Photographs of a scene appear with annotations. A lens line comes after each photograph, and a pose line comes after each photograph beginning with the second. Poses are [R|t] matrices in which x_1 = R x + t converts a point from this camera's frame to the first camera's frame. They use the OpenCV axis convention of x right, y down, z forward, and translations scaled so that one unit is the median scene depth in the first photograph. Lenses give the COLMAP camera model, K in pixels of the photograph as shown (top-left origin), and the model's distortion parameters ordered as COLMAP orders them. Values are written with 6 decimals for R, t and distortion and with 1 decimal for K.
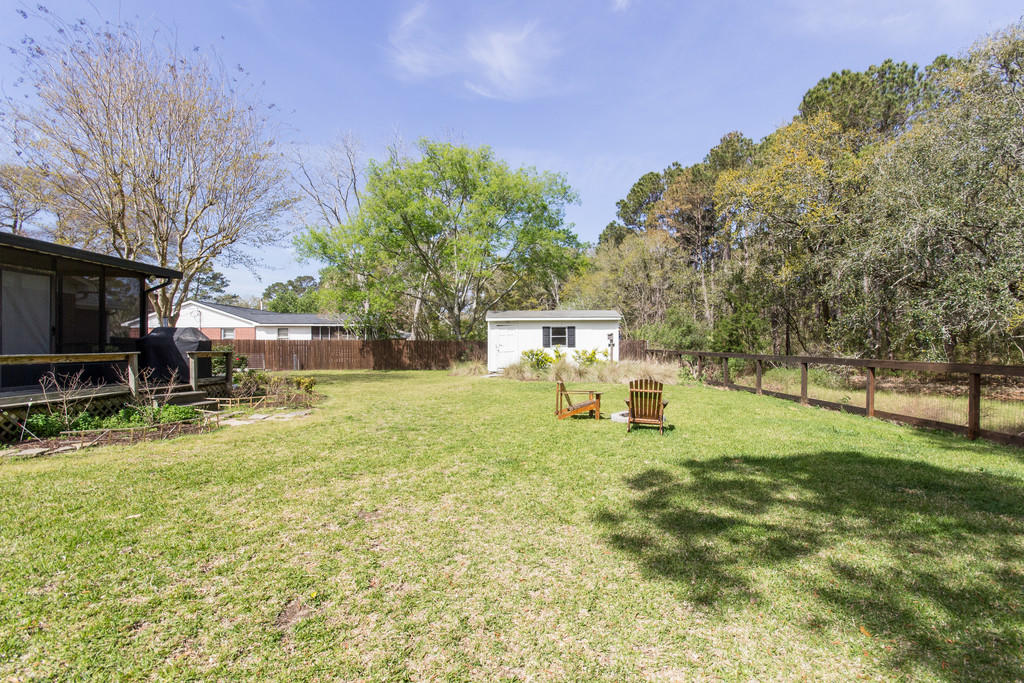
lens RADIAL K [[480.4, 0, 511.6], [0, 480.4, 346.4], [0, 0, 1]] dist [0.002519, 0.000309]
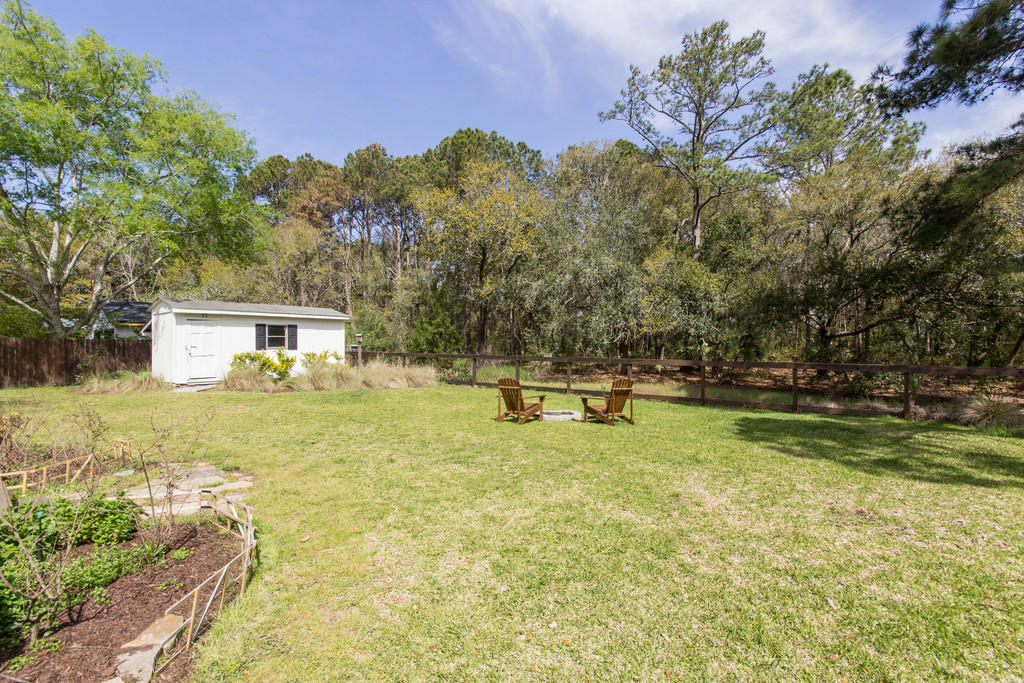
lens RADIAL K [[480.4, 0, 511.0], [0, 480.4, 342.9], [0, 0, 1]] dist [0.002519, 0.000309]
pose [[0.620447, 0.005234, 0.784231, -0.294717], [-0.000867, 0.999982, -0.005988, -0.005625], [-0.784248, 0.003036, 0.620440, 0.182135]]
